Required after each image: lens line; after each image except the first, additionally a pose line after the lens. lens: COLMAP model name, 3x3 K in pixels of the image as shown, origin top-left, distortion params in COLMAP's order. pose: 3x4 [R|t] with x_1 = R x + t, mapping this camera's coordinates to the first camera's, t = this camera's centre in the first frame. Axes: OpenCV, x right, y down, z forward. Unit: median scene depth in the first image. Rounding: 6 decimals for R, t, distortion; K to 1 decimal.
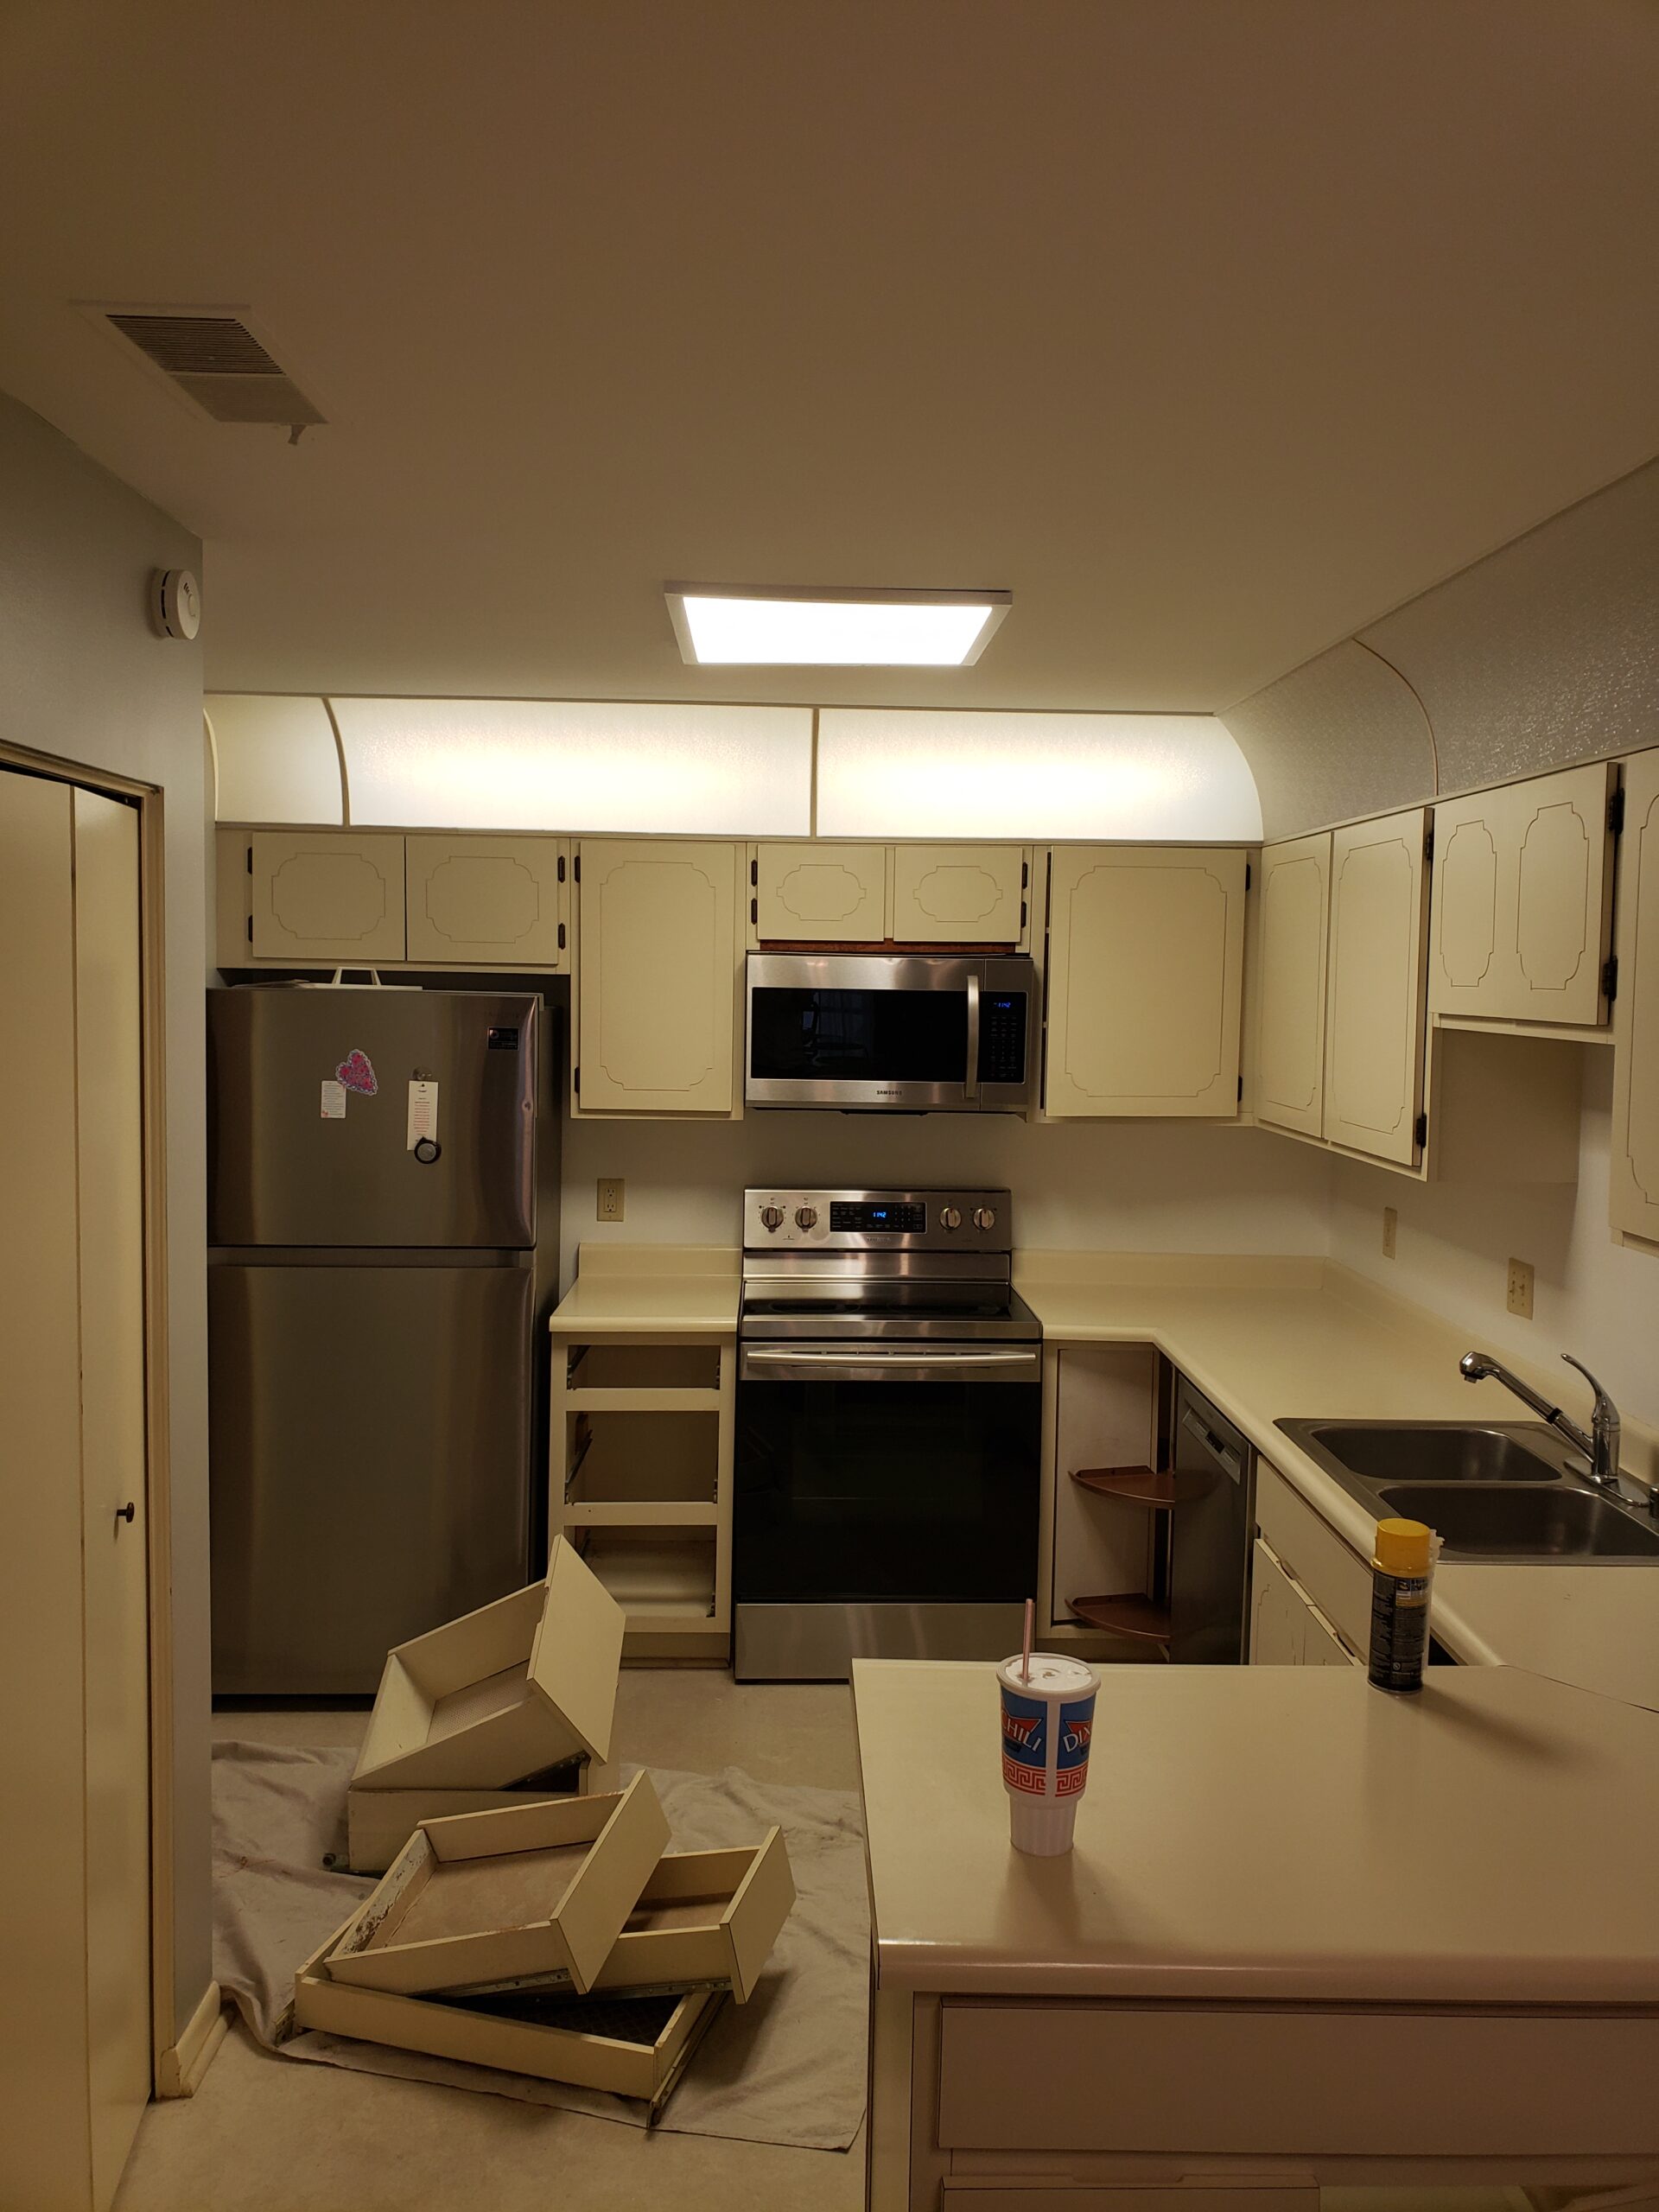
lens RADIAL K [[1746.6, 0, 849.9], [0, 1746.6, 1085.9], [0, 0, 1]] dist [0.035050, -0.059739]
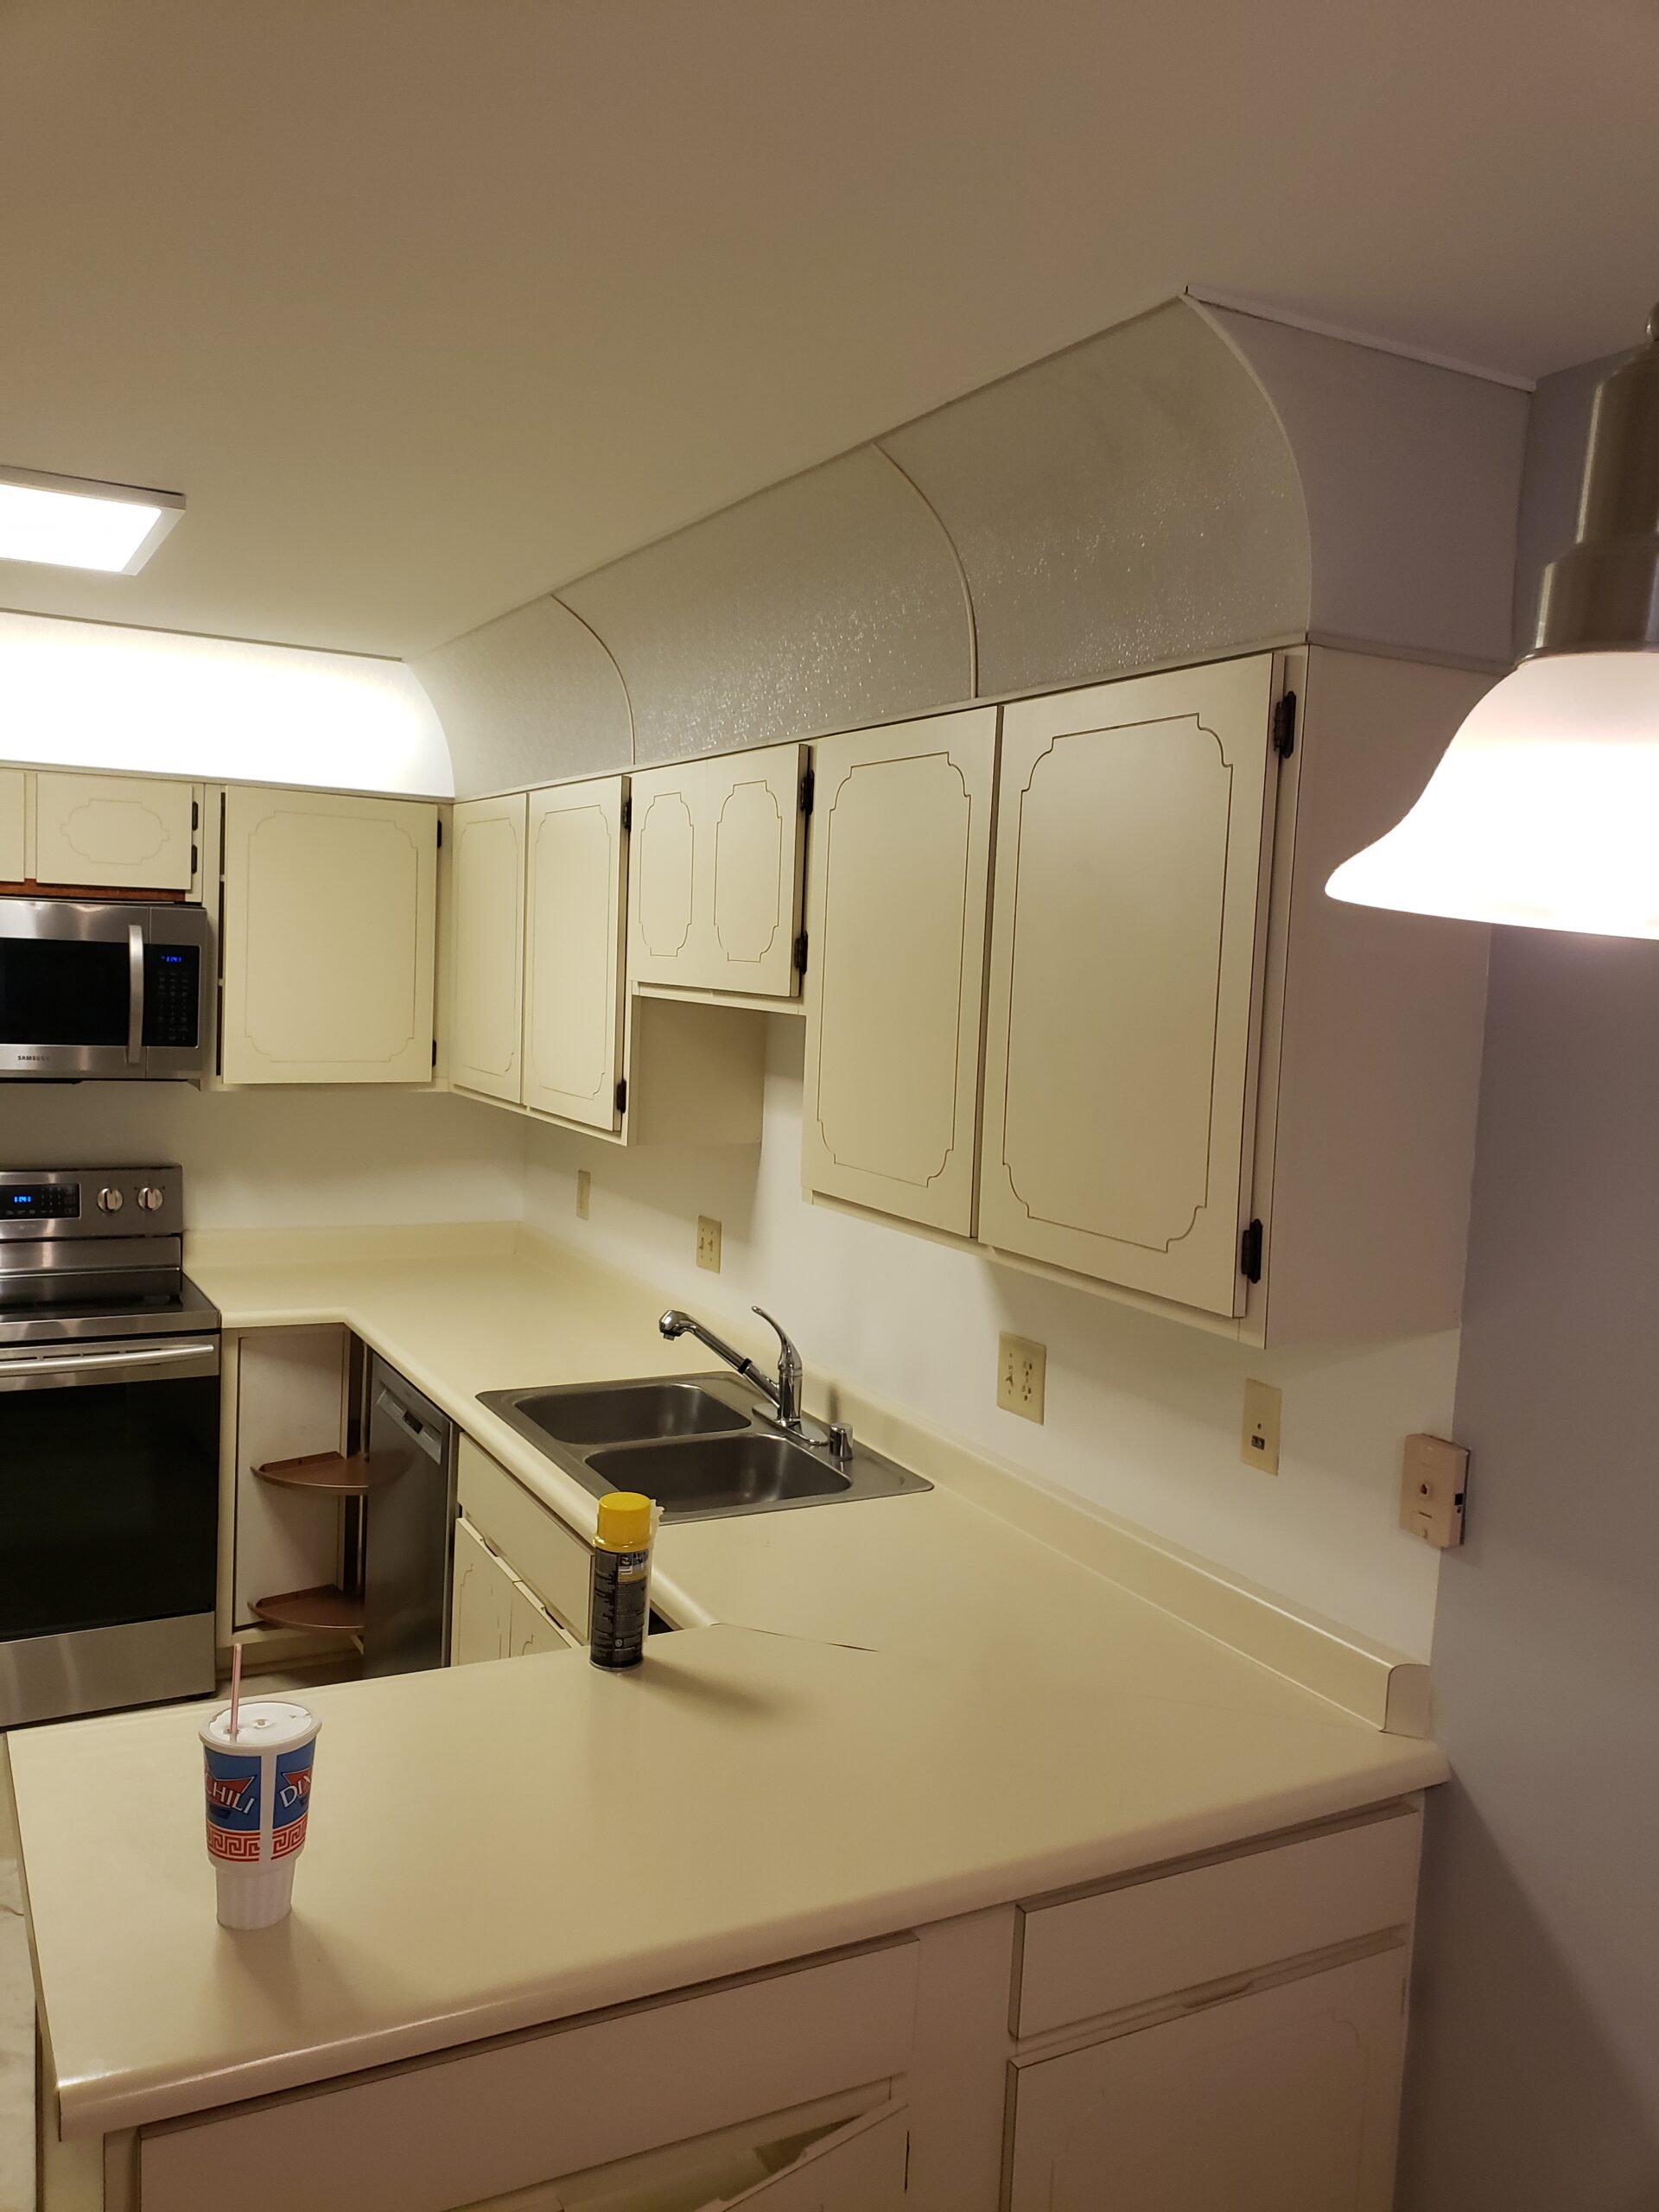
lens RADIAL K [[1746.6, 0, 850.0], [0, 1746.6, 1098.5], [0, 0, 1]] dist [0.035050, -0.059739]
pose [[0.893770, -0.014145, 0.448303, -0.007280], [0.000401, 0.999527, 0.030738, -0.004386], [-0.448526, -0.027293, 0.893353, 0.042198]]
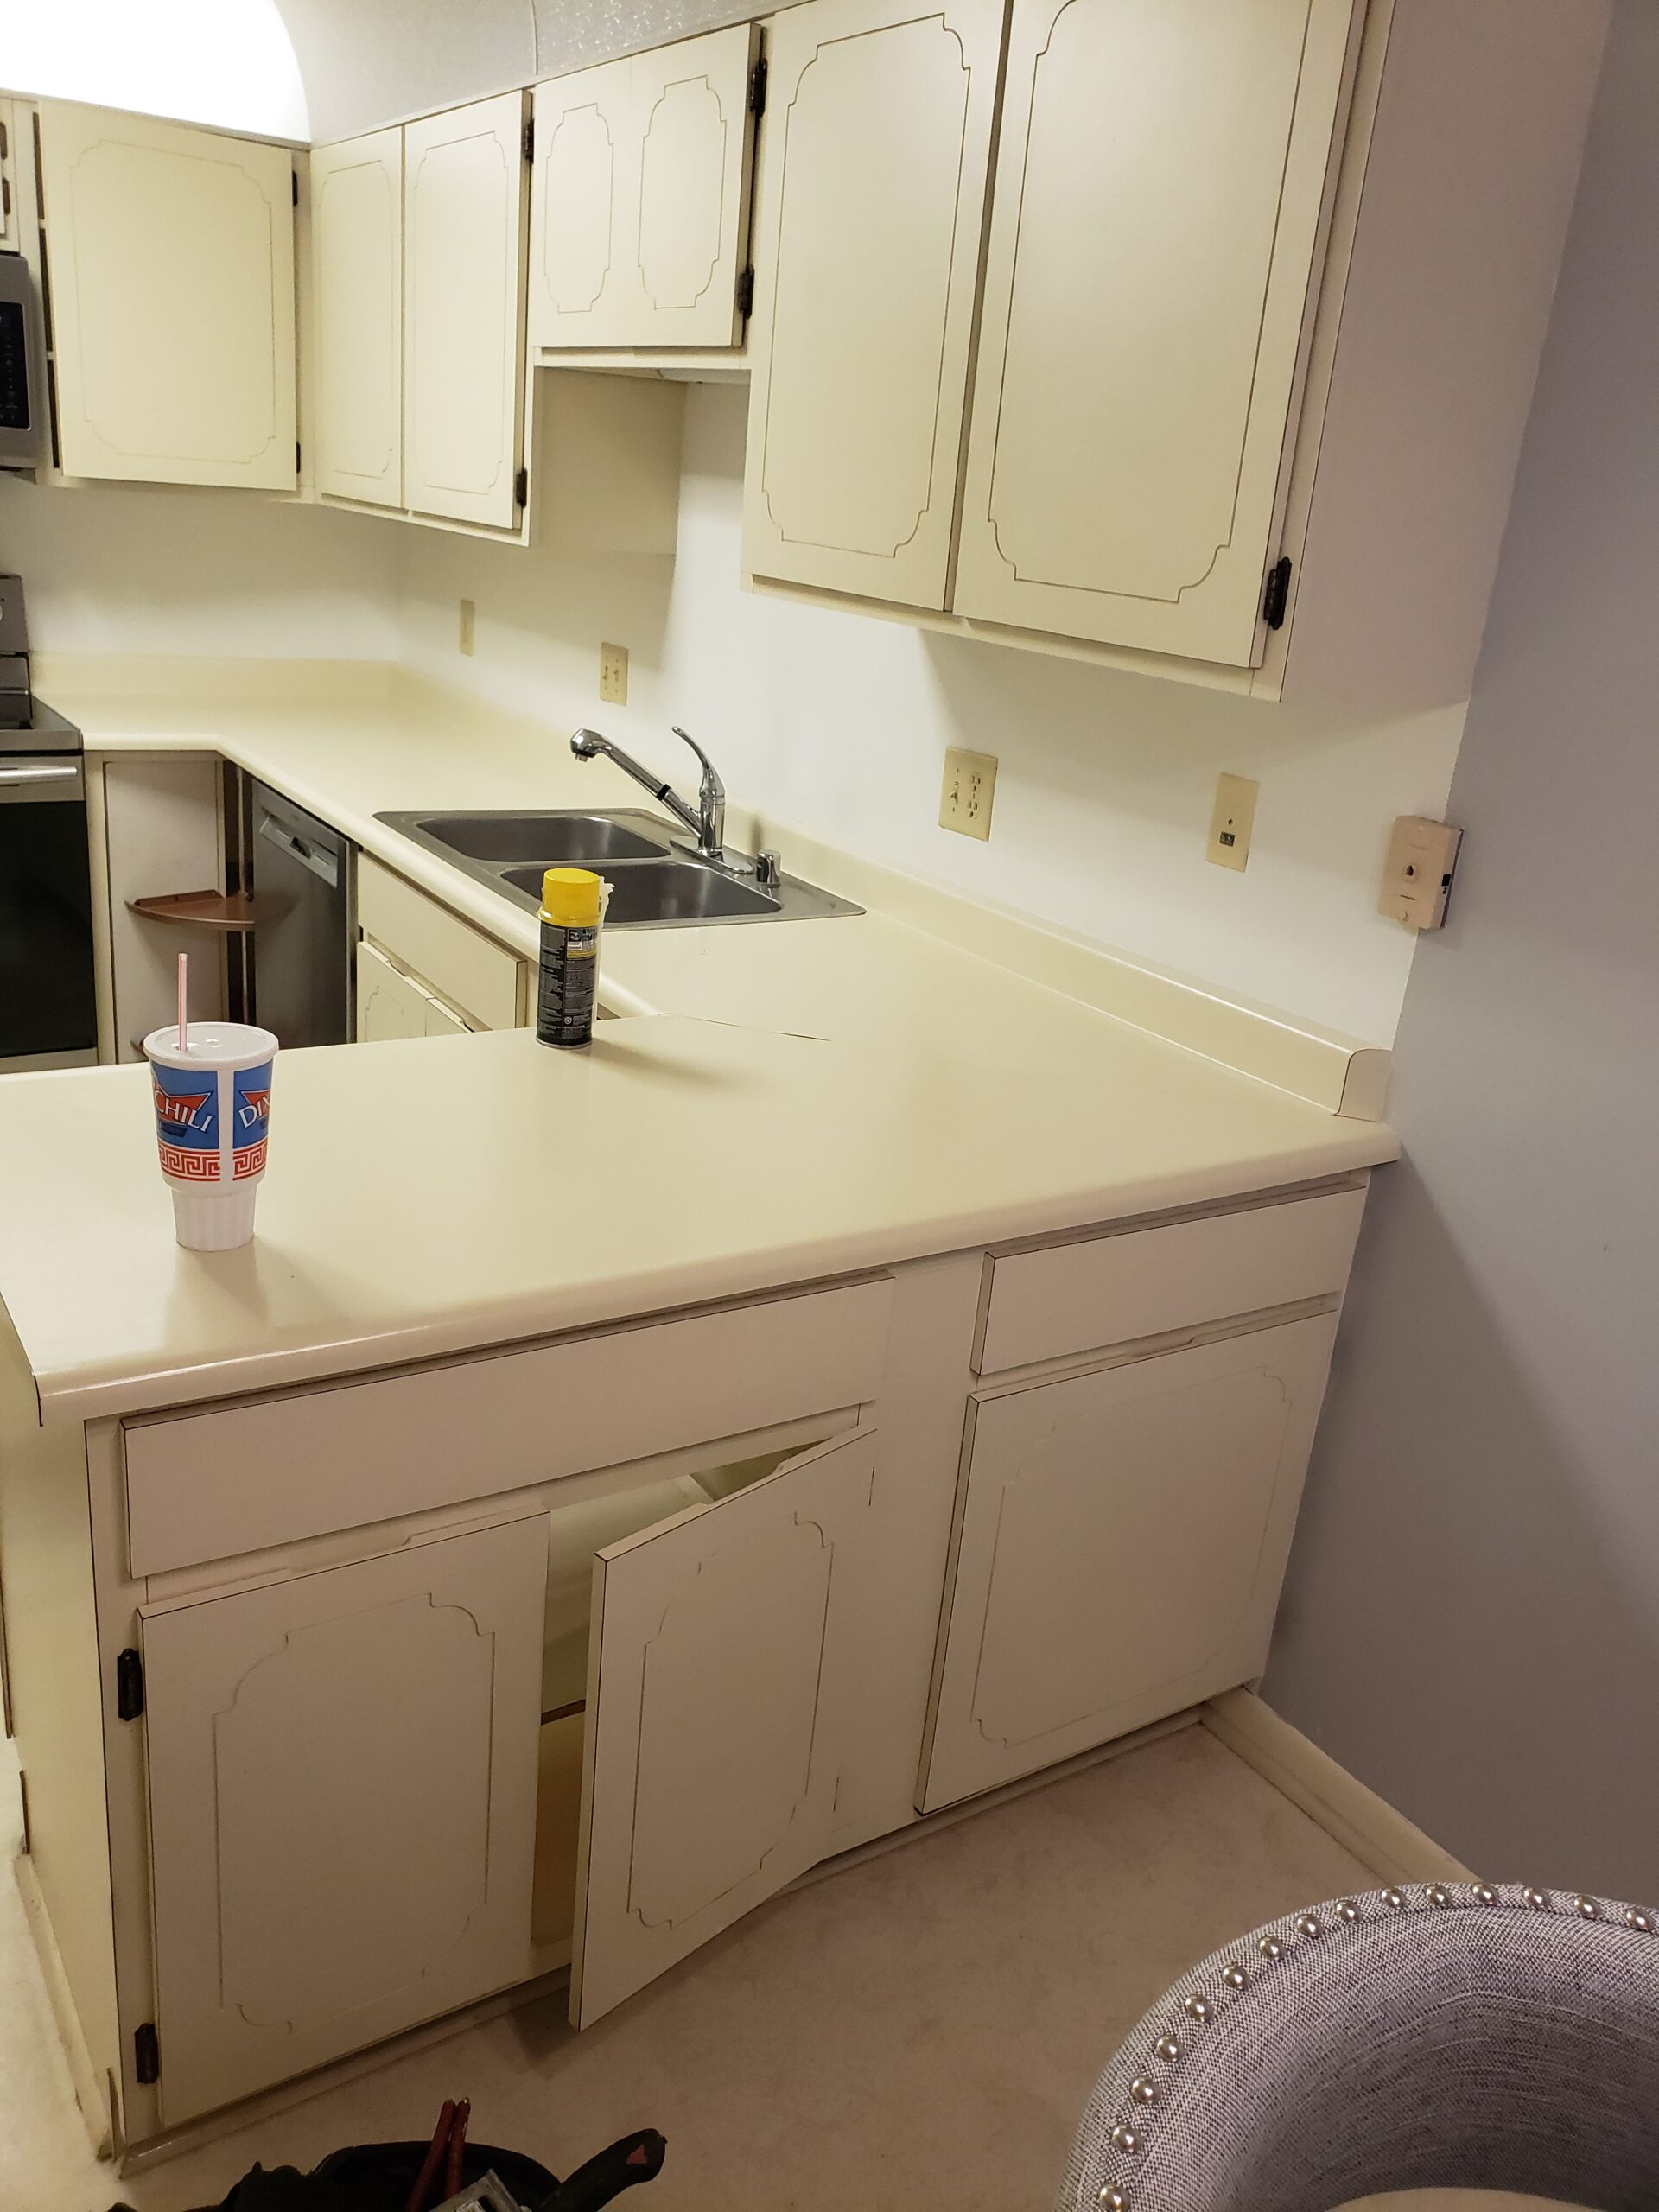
lens RADIAL K [[1746.6, 0, 842.5], [0, 1746.6, 1098.9], [0, 0, 1]] dist [0.035050, -0.059739]
pose [[0.857923, -0.117184, 0.500237, -0.024927], [-0.039710, 0.955605, 0.291963, 0.056375], [-0.512242, -0.270346, 0.815182, 0.088164]]
